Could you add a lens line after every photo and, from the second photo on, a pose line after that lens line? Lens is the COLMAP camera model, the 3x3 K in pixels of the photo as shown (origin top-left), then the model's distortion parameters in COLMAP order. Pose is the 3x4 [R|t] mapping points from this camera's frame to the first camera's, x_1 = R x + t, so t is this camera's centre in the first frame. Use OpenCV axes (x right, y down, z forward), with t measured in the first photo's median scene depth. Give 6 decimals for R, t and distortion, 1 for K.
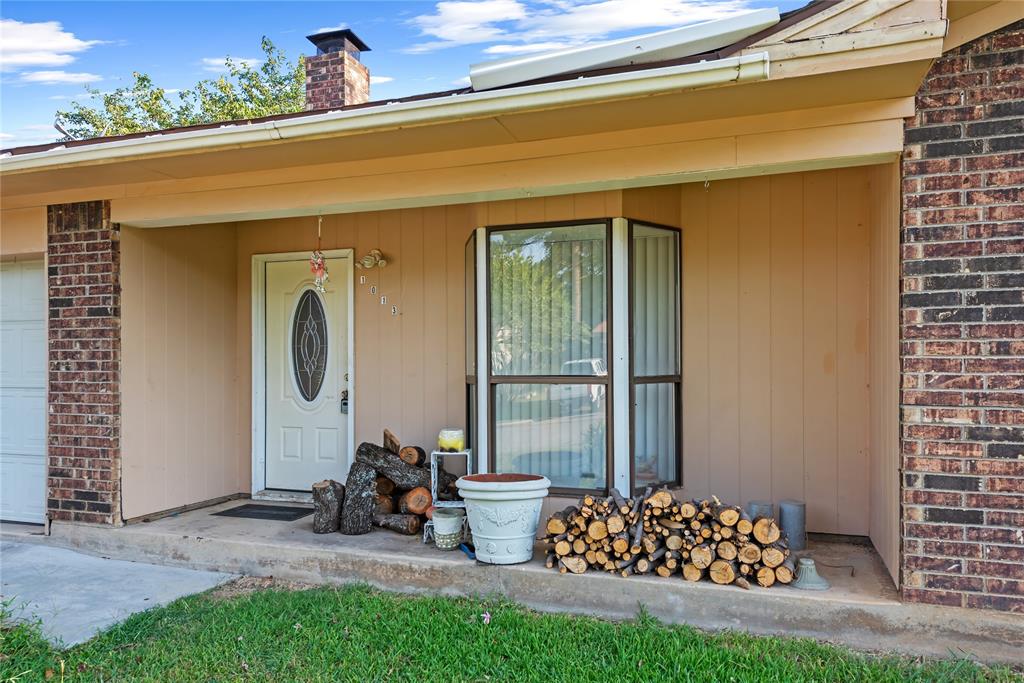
lens RADIAL K [[695.7, 0, 507.1], [0, 695.7, 368.8], [0, 0, 1]] dist [0.024152, -0.000965]
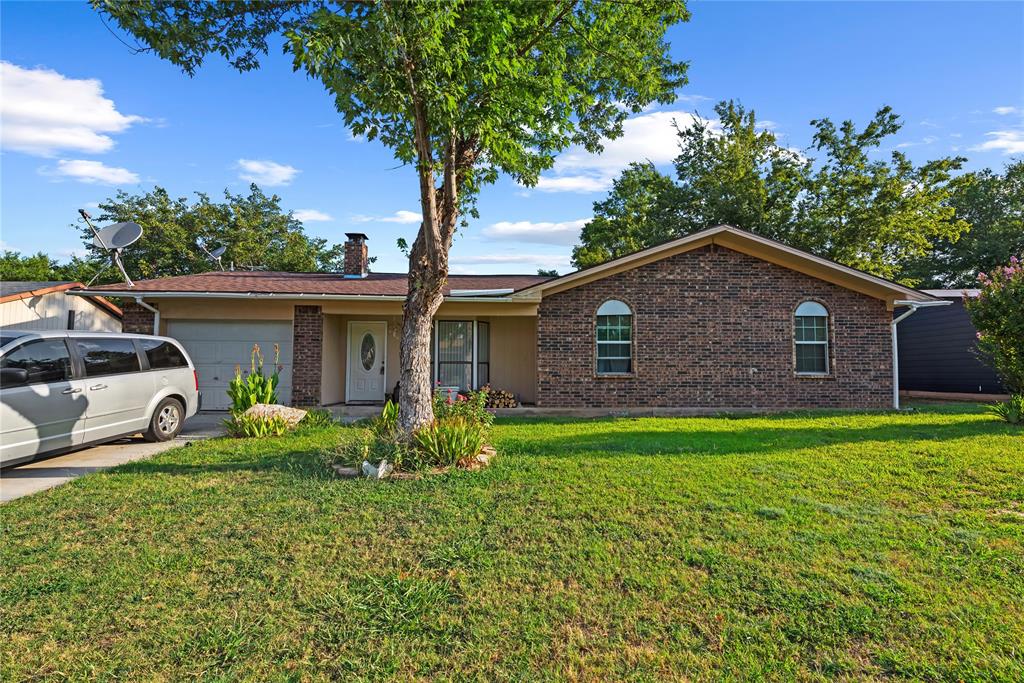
lens RADIAL K [[450.2, 0, 512.0], [0, 450.2, 341.5], [0, 0, 1]] dist [0.002259, -0.000042]
pose [[0.932200, 0.031279, 0.360590, -0.488122], [-0.007324, 0.997685, -0.067609, 0.058753], [-0.361870, 0.060384, 0.930271, -1.239238]]
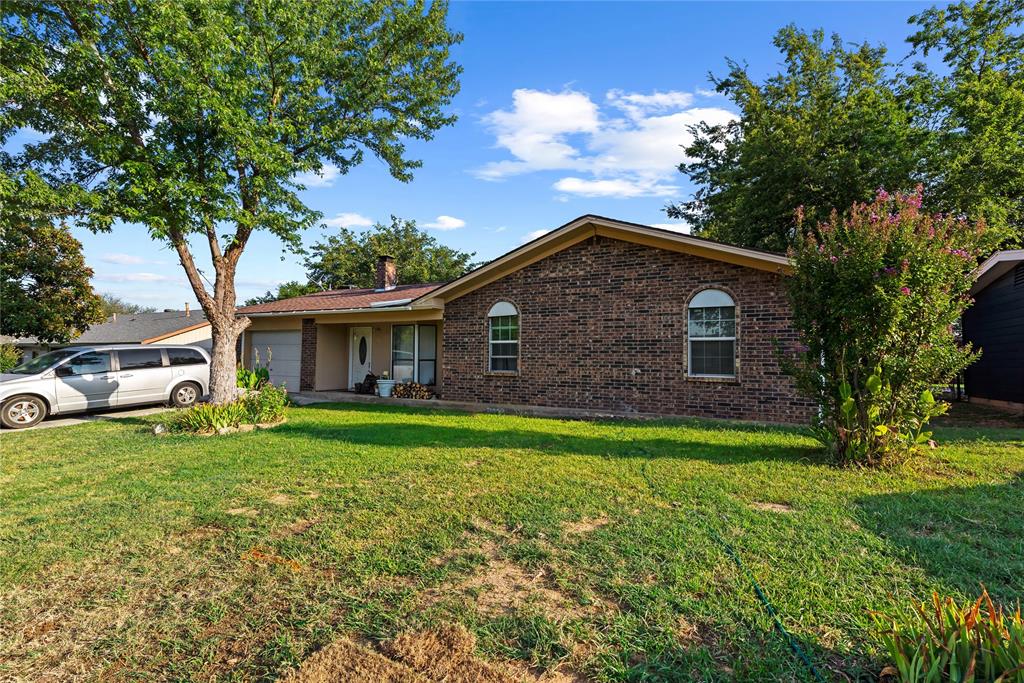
lens RADIAL K [[457.6, 0, 512.0], [0, 457.6, 341.5], [0, 0, 1]] dist [0.000675, -0.000094]
pose [[0.988458, 0.007921, -0.151287, 1.109998], [-0.013477, 0.999270, -0.035735, -0.006647], [0.150894, 0.037362, 0.987844, -1.671439]]
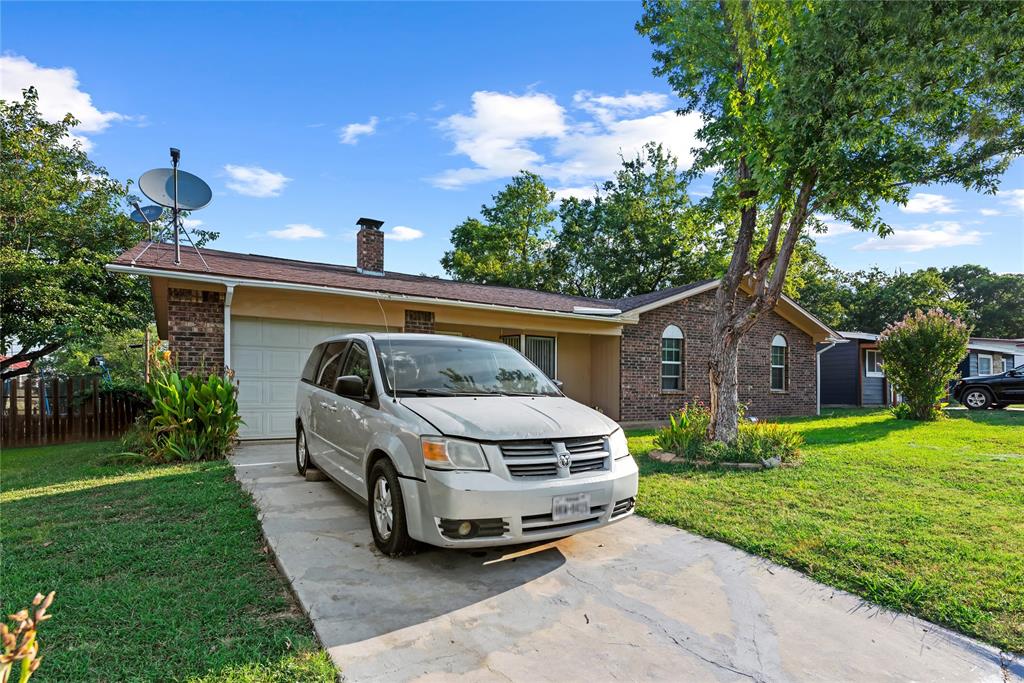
lens RADIAL K [[525.8, 0, 514.3], [0, 525.8, 385.2], [0, 0, 1]] dist [0.006179, 0.001157]
pose [[0.637350, 0.013461, 0.770457, -1.969849], [-0.004774, 0.999897, -0.013521, 0.077519], [-0.770559, 0.004940, 0.637349, -0.583020]]
